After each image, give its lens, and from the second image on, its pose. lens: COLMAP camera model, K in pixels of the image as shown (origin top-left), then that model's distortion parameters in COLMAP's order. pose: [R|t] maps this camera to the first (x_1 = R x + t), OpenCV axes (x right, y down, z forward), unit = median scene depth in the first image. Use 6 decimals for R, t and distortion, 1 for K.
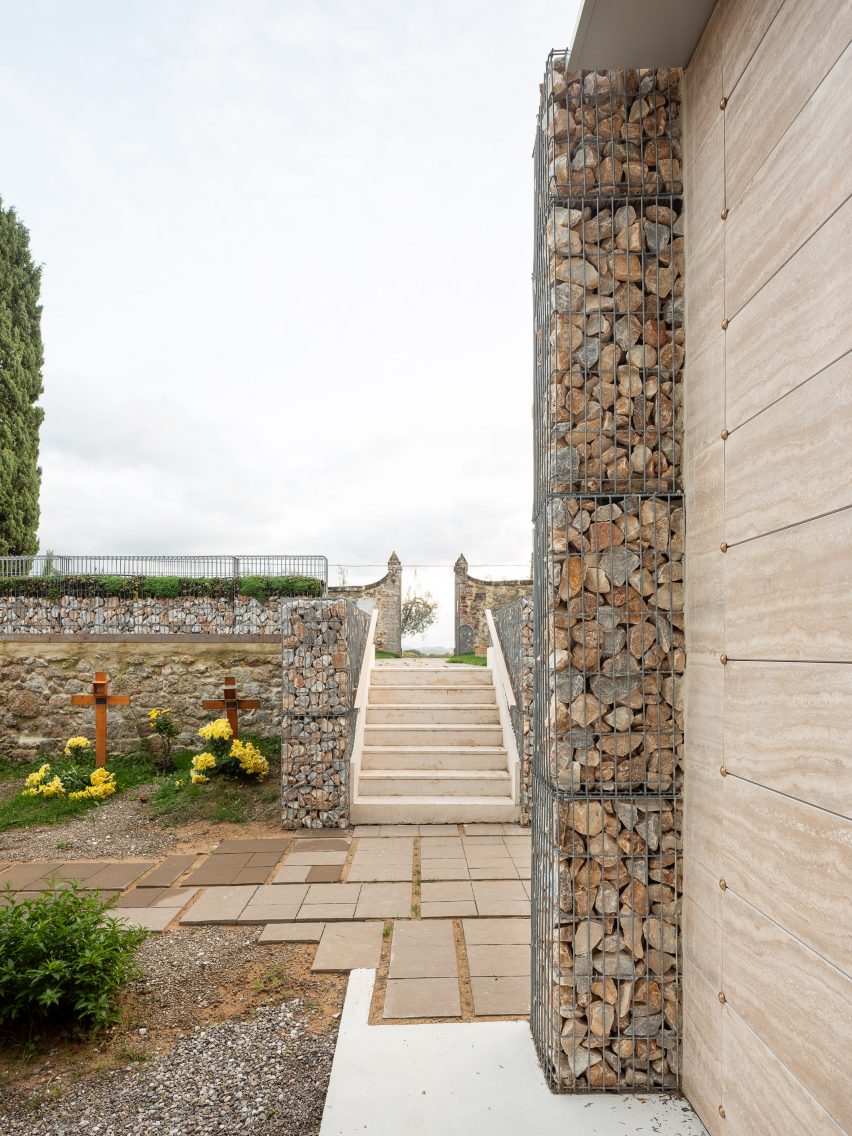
lens RADIAL K [[651.9, 0, 448.8], [0, 651.9, 615.1], [0, 0, 1]] dist [-0.000702, -0.000376]
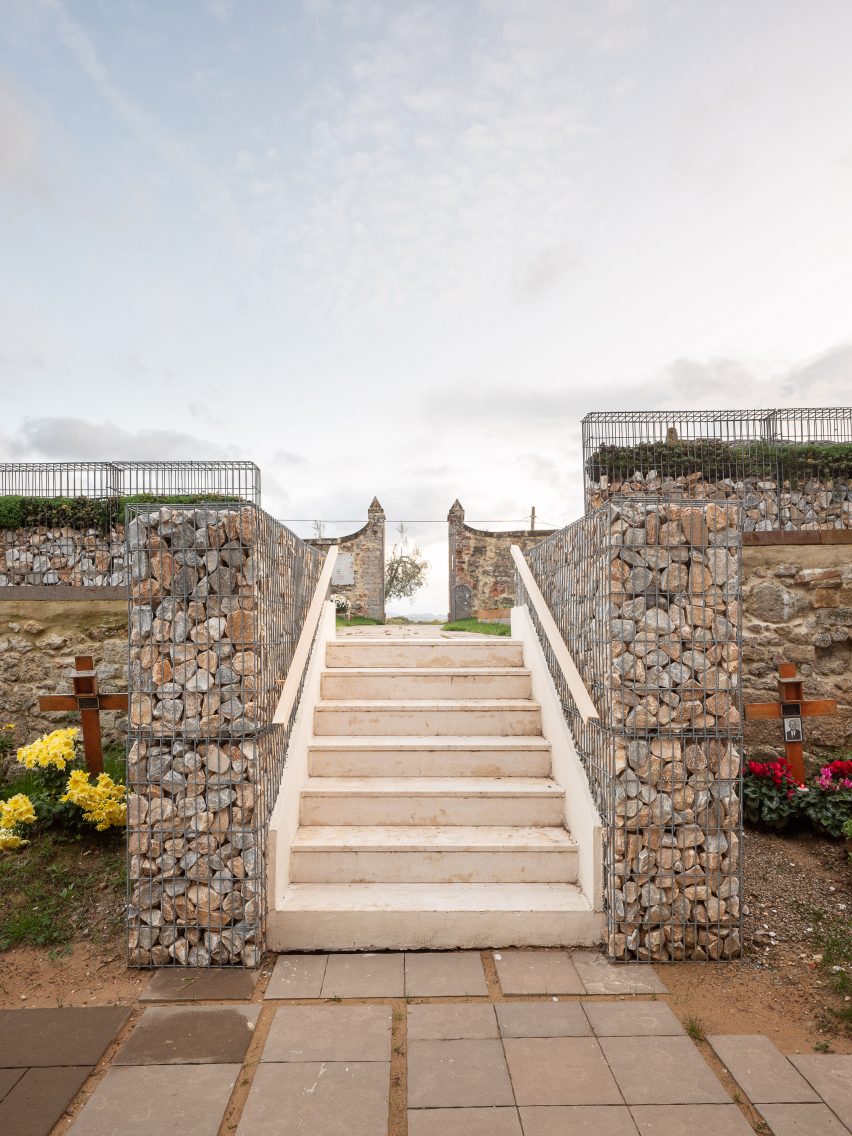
lens RADIAL K [[664.1, 0, 425.3], [0, 664.1, 601.4], [0, 0, 1]] dist [-0.000590, 0.000501]
pose [[0.999834, -0.003567, -0.017859, -0.016601], [0.004102, 0.999541, 0.030018, 0.029719], [0.017743, -0.030086, 0.999390, 0.425318]]
